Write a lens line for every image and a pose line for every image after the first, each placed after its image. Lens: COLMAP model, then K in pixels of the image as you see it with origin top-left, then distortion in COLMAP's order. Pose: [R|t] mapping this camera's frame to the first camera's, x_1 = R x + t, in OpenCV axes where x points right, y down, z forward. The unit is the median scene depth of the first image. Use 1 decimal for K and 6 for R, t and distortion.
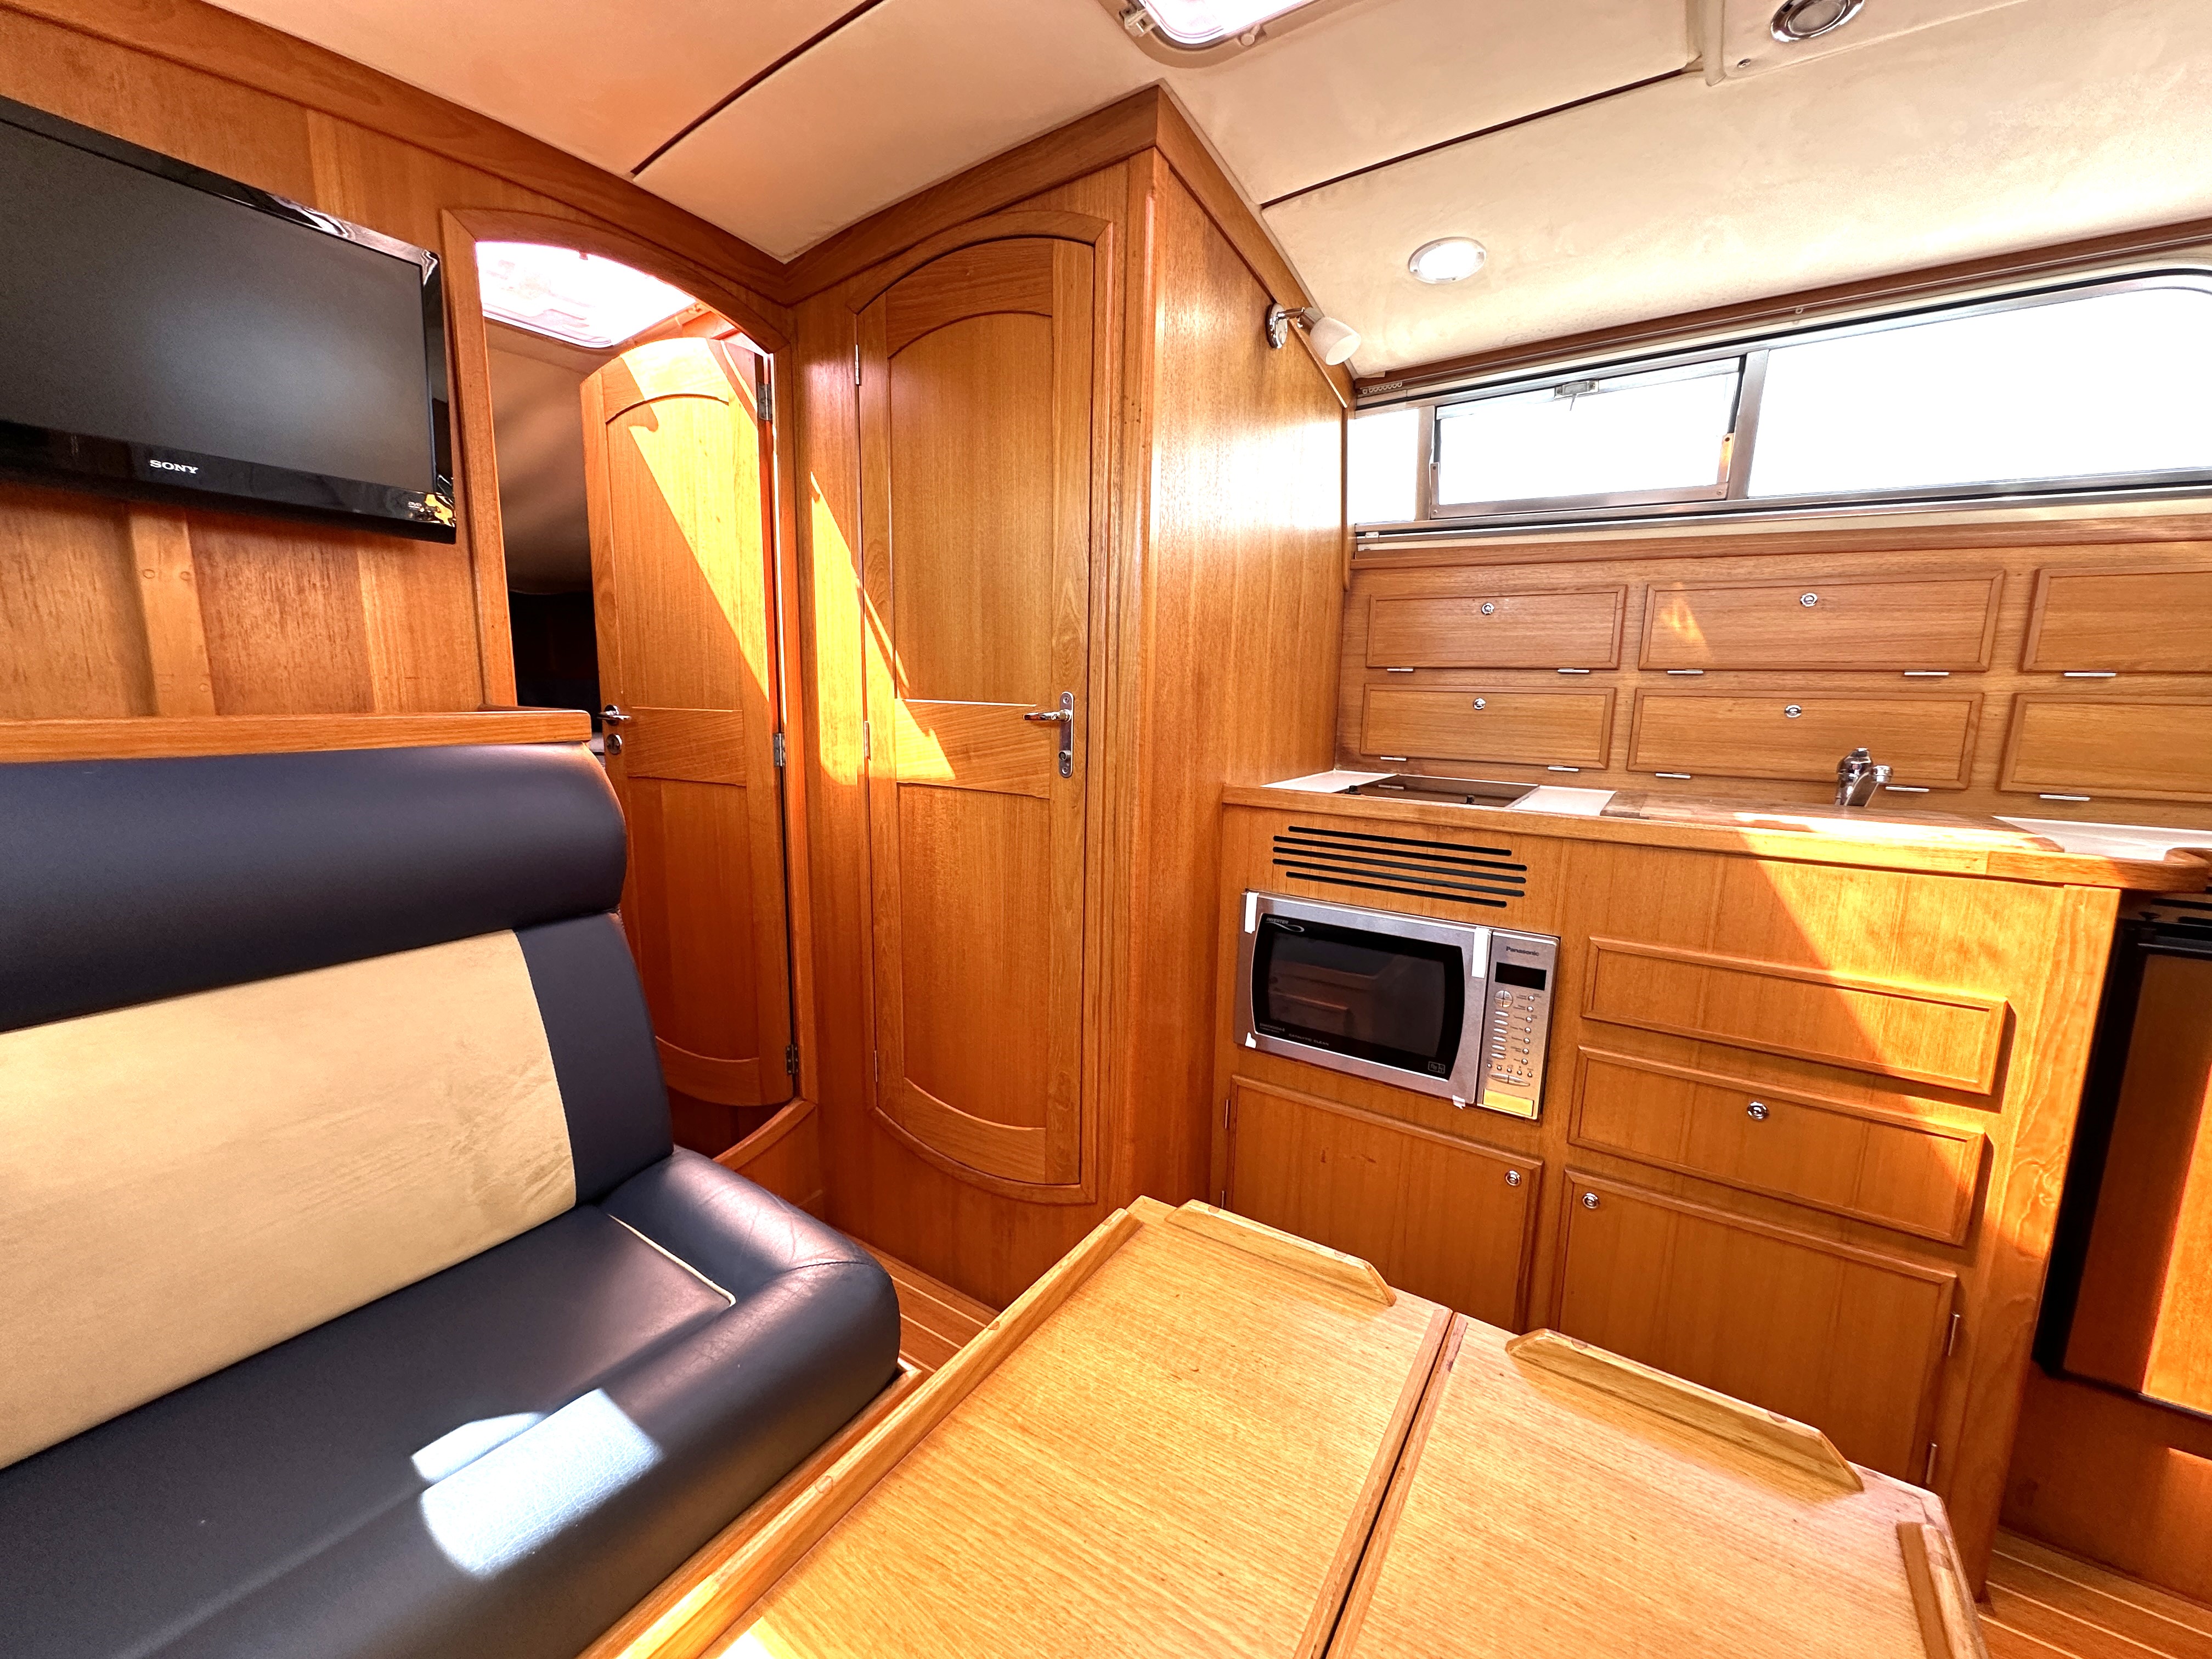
lens RADIAL K [[879.2, 0, 1099.1], [0, 879.2, 820.1], [0, 0, 1]] dist [-0.000237, 0.000127]
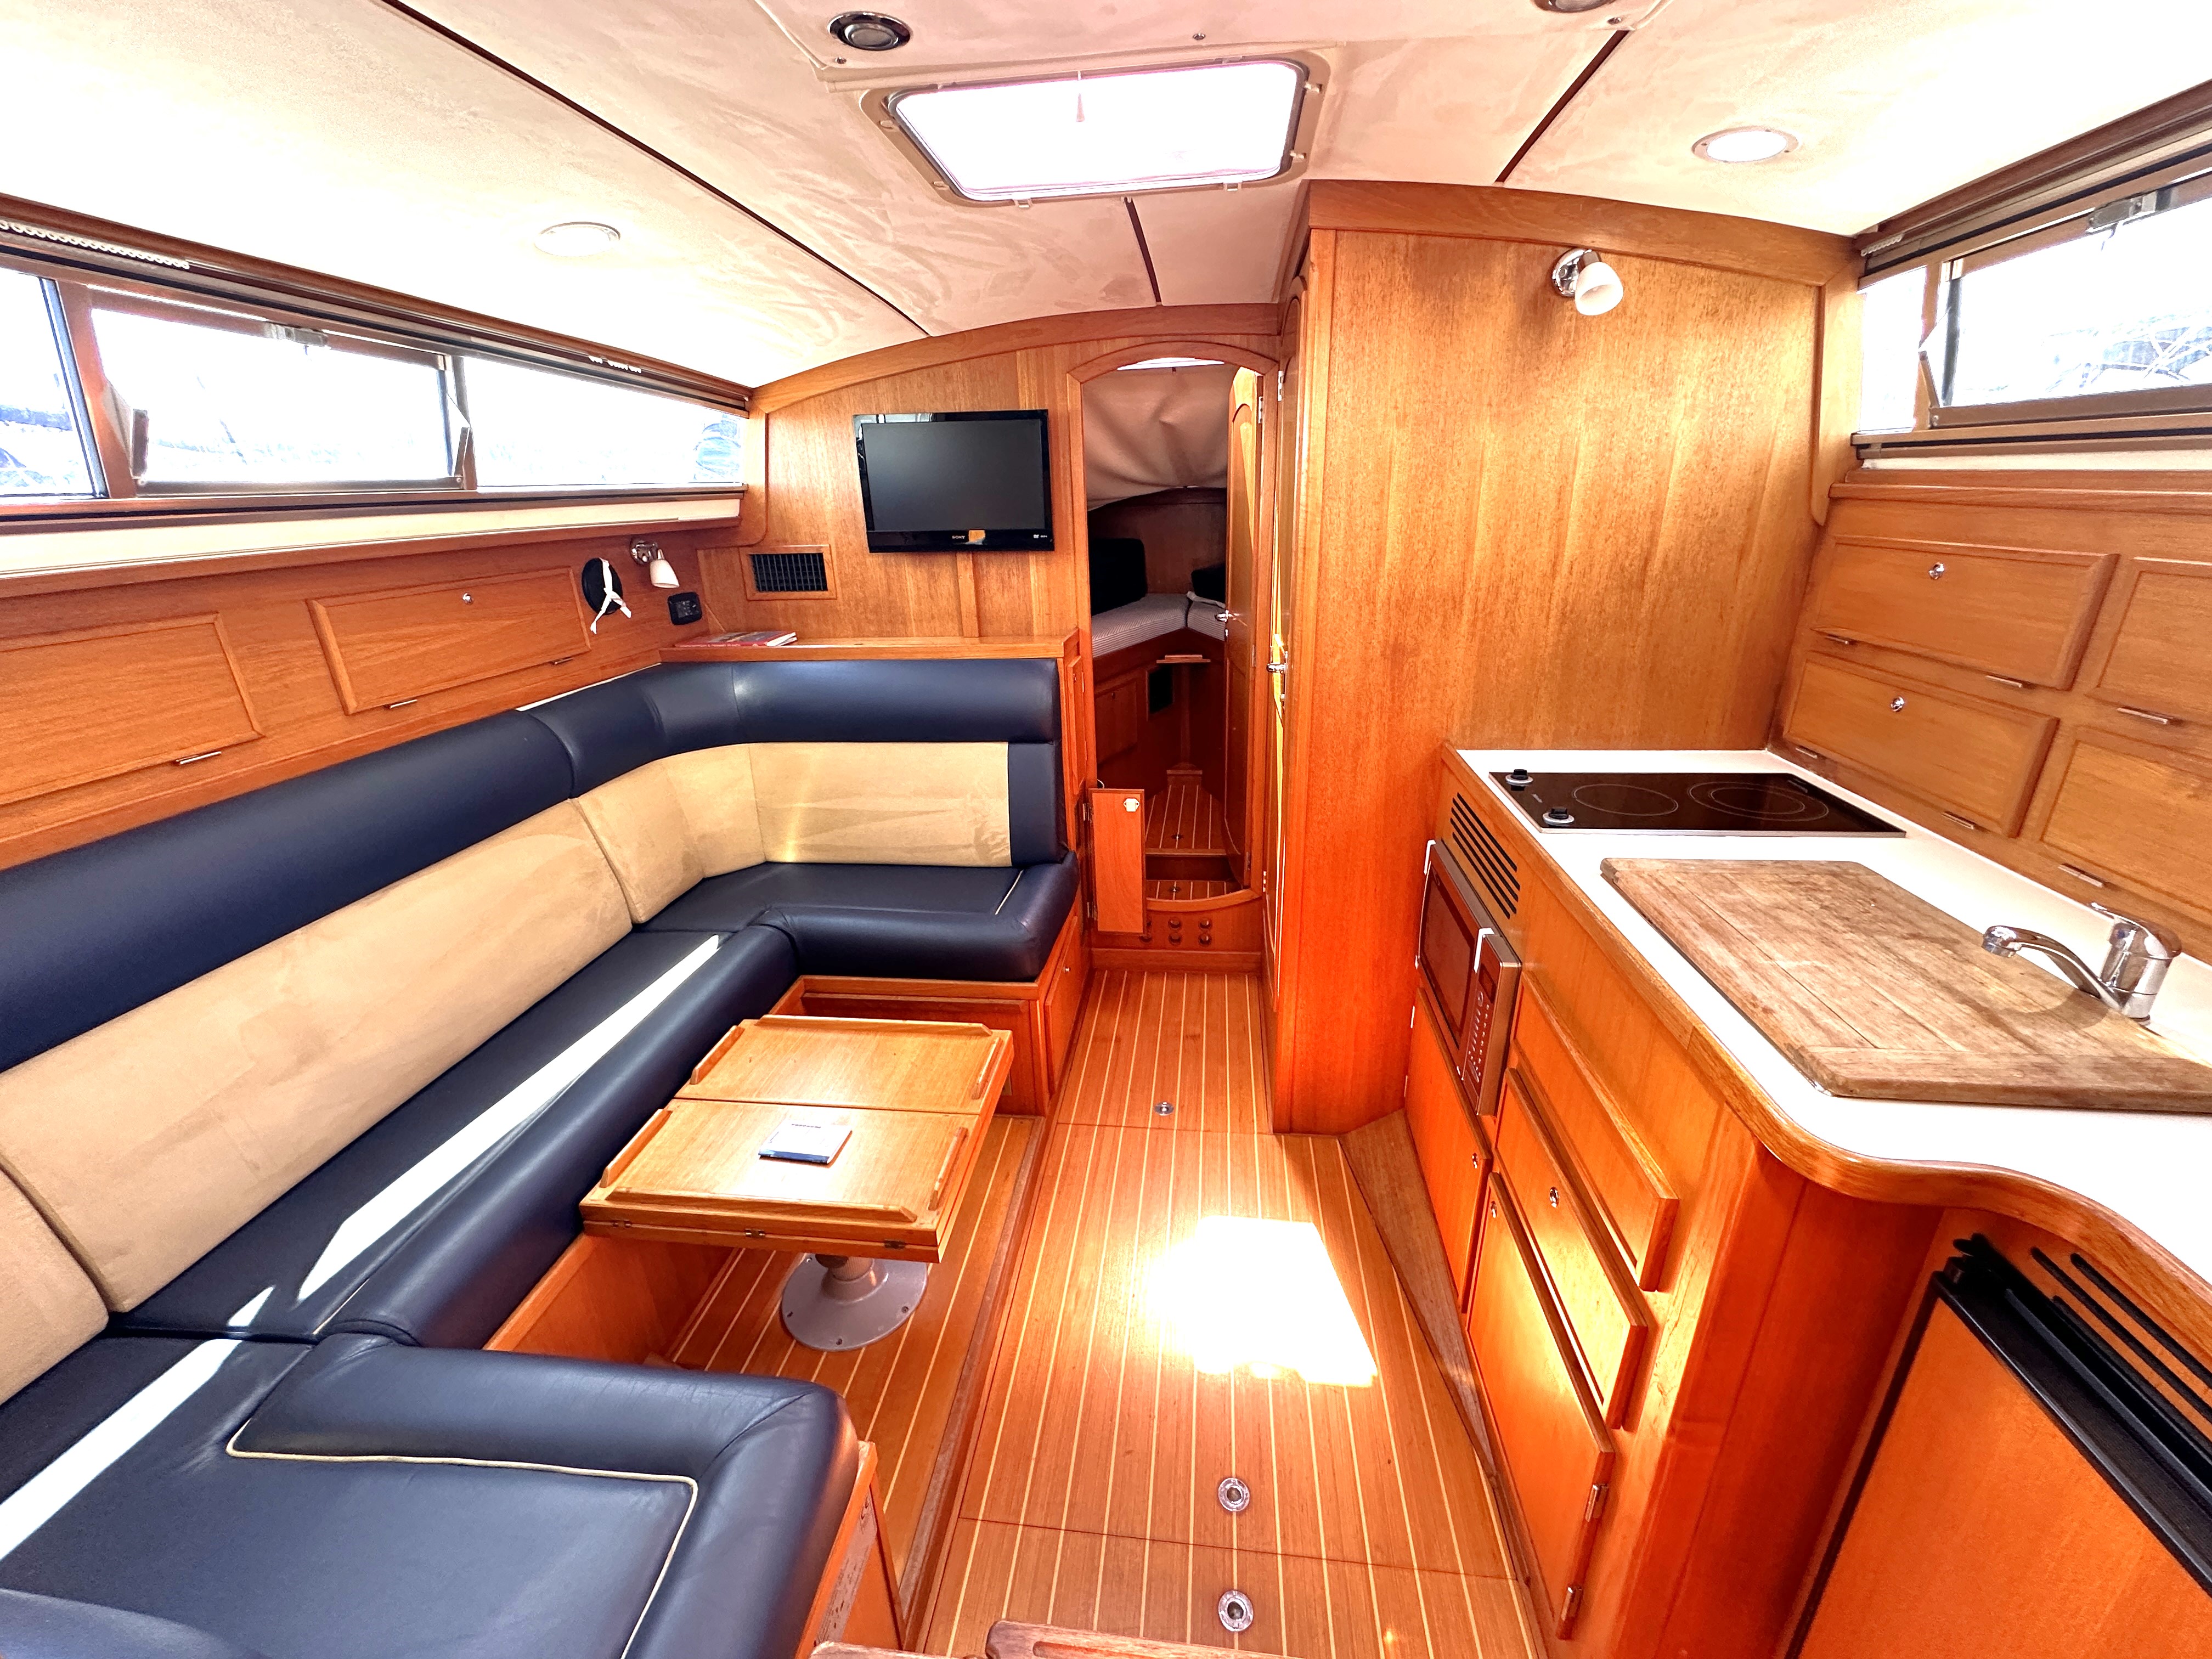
lens RADIAL K [[879.2, 0, 1099.1], [0, 879.2, 820.1], [0, 0, 1]] dist [-0.000237, 0.000127]
pose [[0.440306, 0.281092, -0.852712, 0.961580], [-0.098911, 0.959134, 0.265100, -0.206504], [0.892383, -0.032383, 0.450115, 0.116974]]
